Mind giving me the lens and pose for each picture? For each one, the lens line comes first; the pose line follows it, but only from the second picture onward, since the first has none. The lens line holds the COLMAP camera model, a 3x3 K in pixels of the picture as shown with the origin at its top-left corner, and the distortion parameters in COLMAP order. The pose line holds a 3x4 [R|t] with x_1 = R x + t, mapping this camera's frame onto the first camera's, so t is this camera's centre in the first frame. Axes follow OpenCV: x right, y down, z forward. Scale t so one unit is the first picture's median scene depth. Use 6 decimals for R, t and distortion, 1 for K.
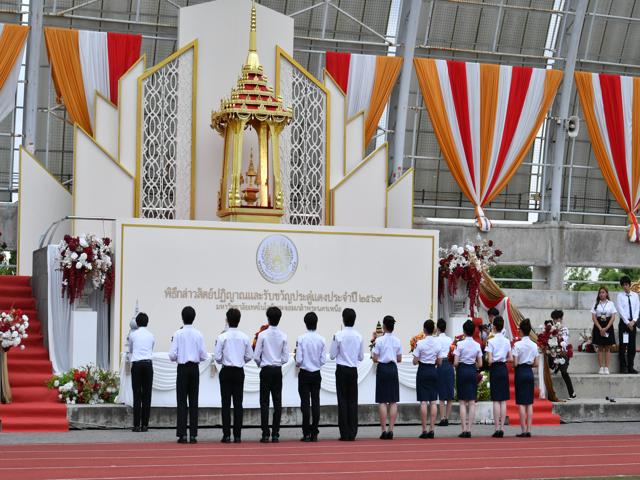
lens RADIAL K [[1376.6, 0, 320.0], [0, 1376.6, 240.0], [0, 0, 1]] dist [-0.070430, -0.195020]
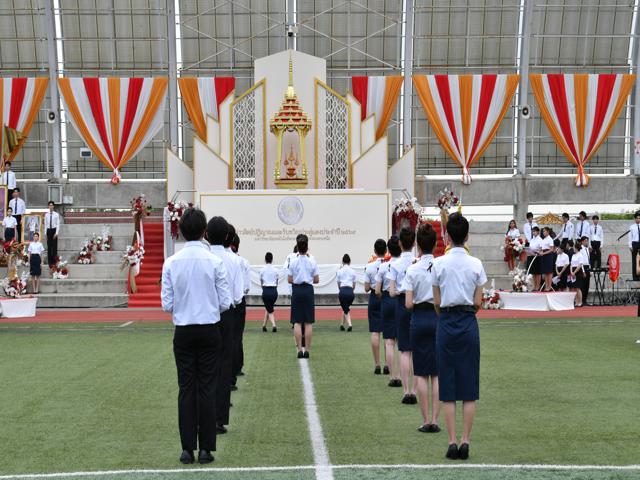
lens RADIAL K [[1465.7, 0, 320.0], [0, 1465.7, 240.0], [0, 0, 1]] dist [0.054476, -0.190129]
pose [[0.943781, -0.020796, -0.329917, 0.558102], [0.041324, 0.997613, 0.055331, -0.045713], [0.327978, -0.065854, 0.942387, -0.670059]]
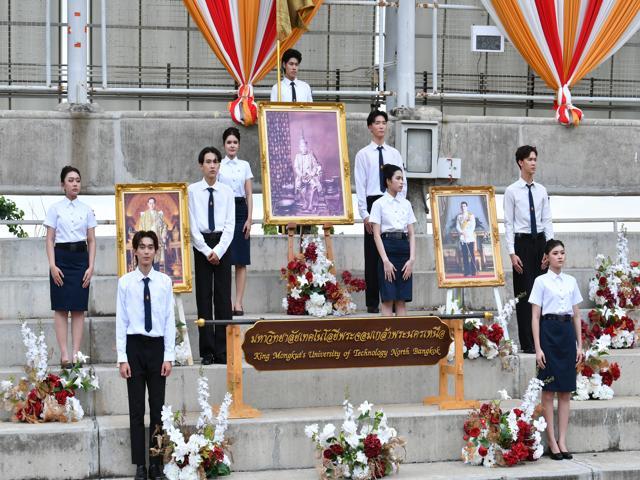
lens RADIAL K [[1356.3, 0, 320.0], [0, 1356.3, 240.0], [0, 0, 1]] dist [-0.185758, -0.258991]
pose [[0.986358, -0.038710, -0.159998, -0.249318], [0.039203, 0.999231, -0.000073, 0.018104], [0.159878, -0.006200, 0.987117, 0.296069]]
